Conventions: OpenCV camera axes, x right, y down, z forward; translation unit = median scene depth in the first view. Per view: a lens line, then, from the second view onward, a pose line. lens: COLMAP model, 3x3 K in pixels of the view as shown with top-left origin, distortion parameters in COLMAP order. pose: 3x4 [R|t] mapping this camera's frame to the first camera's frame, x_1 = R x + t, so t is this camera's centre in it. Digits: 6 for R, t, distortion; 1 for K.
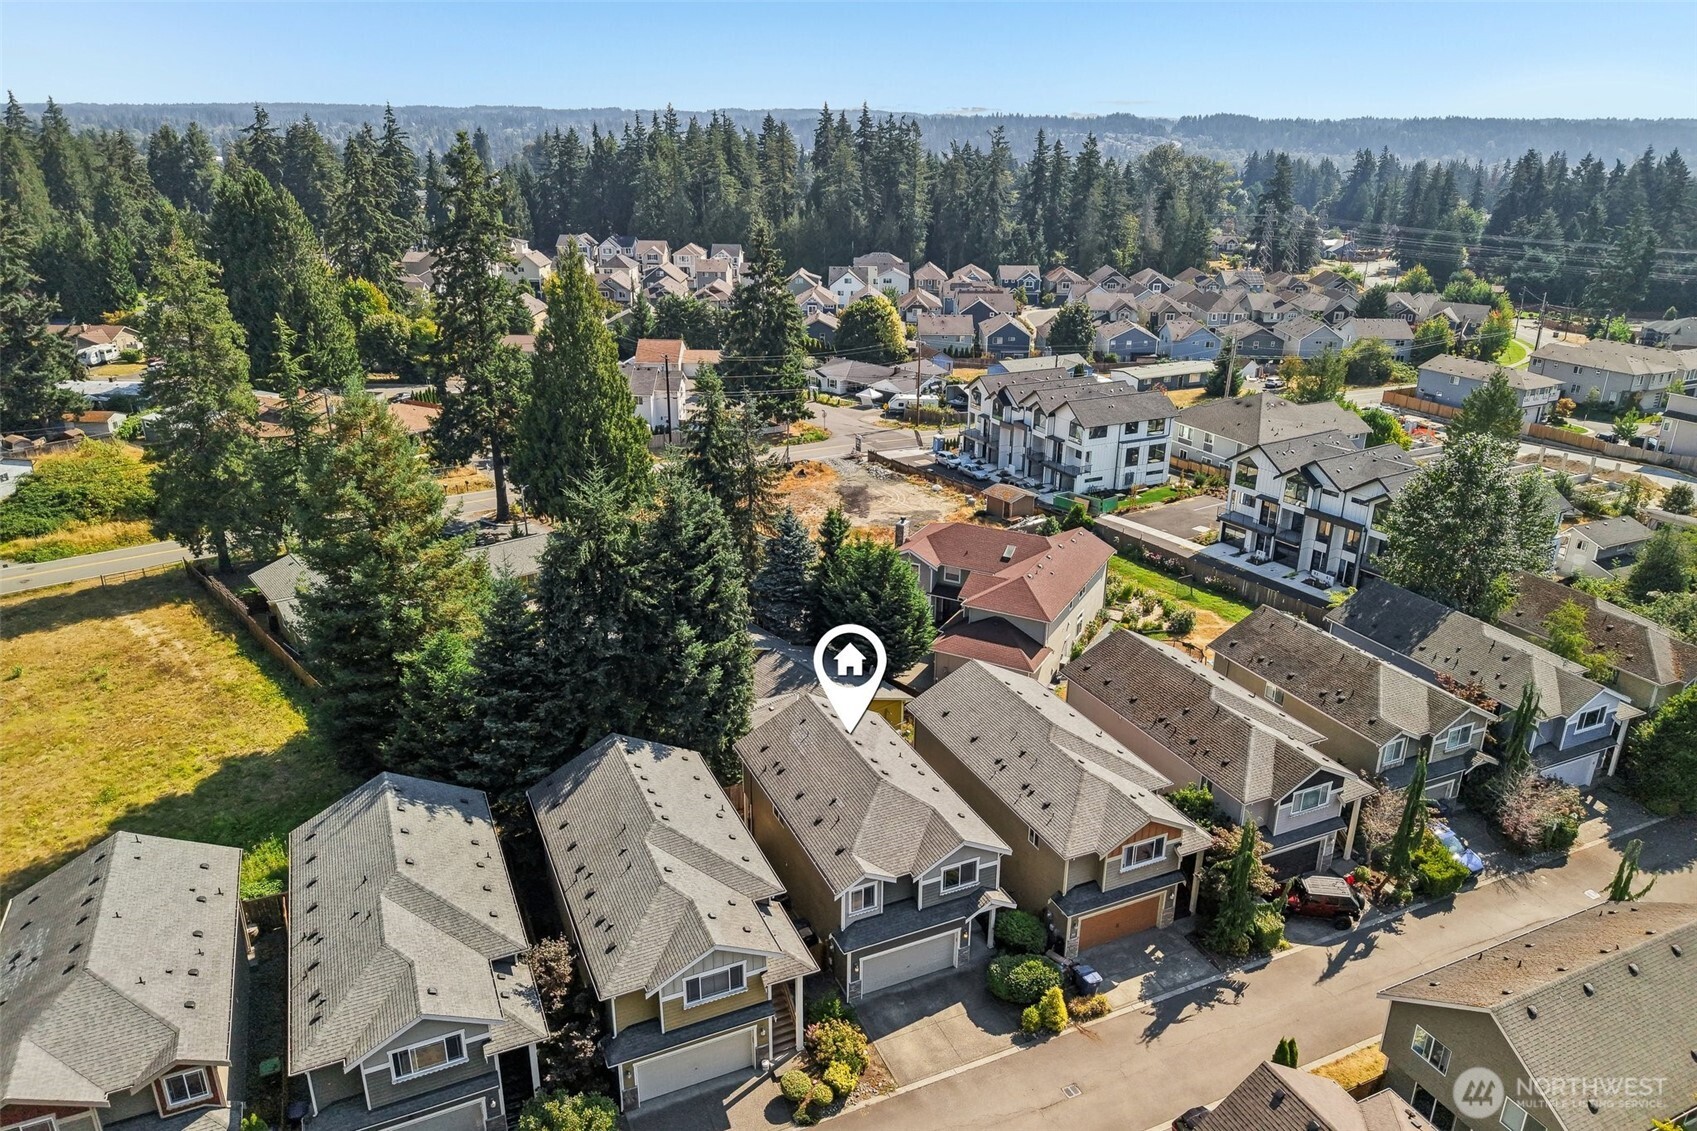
lens RADIAL K [[1145.5, 0, 847.9], [0, 1145.5, 567.1], [0, 0, 1]] dist [0.015233, -0.009433]
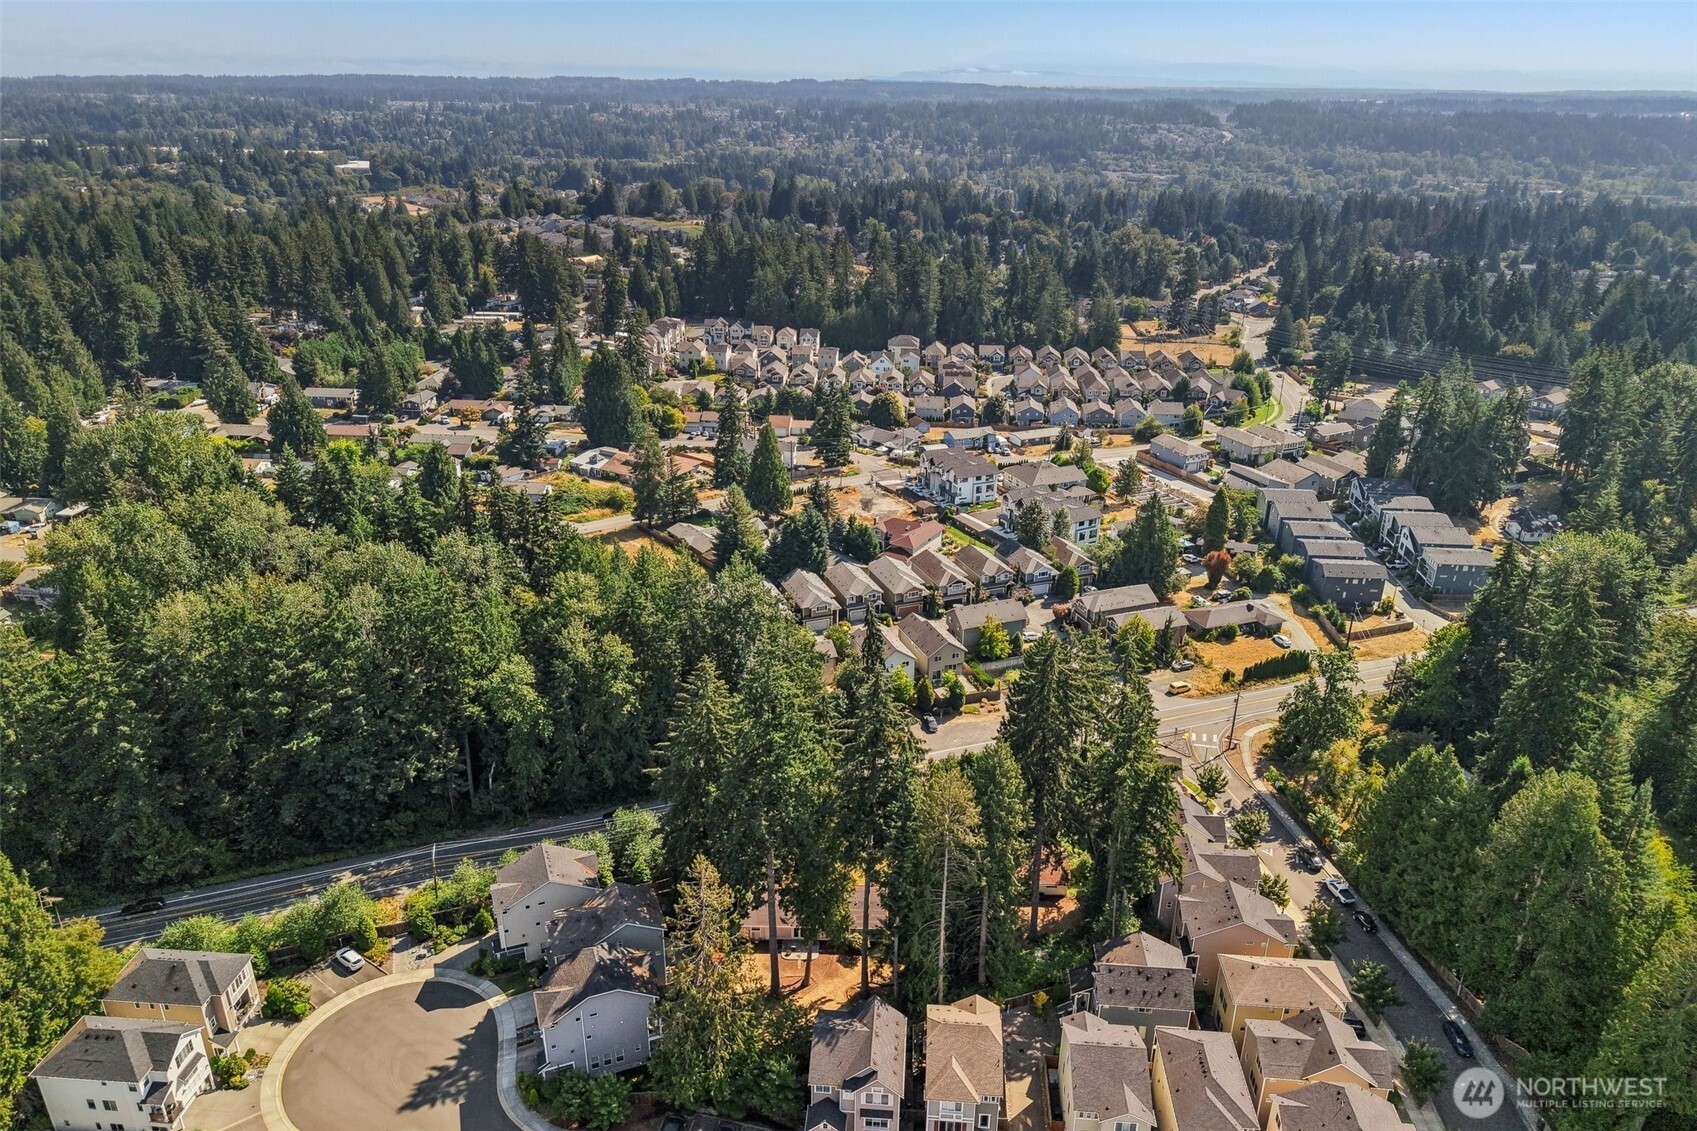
lens RADIAL K [[1145.5, 0, 848.0], [0, 1145.5, 564.1], [0, 0, 1]] dist [0.015233, -0.009433]
pose [[0.998376, 0.024856, -0.051261, 0.094947], [-0.023408, 0.999315, 0.028648, 0.000631], [0.051938, -0.027402, 0.998274, -1.495823]]
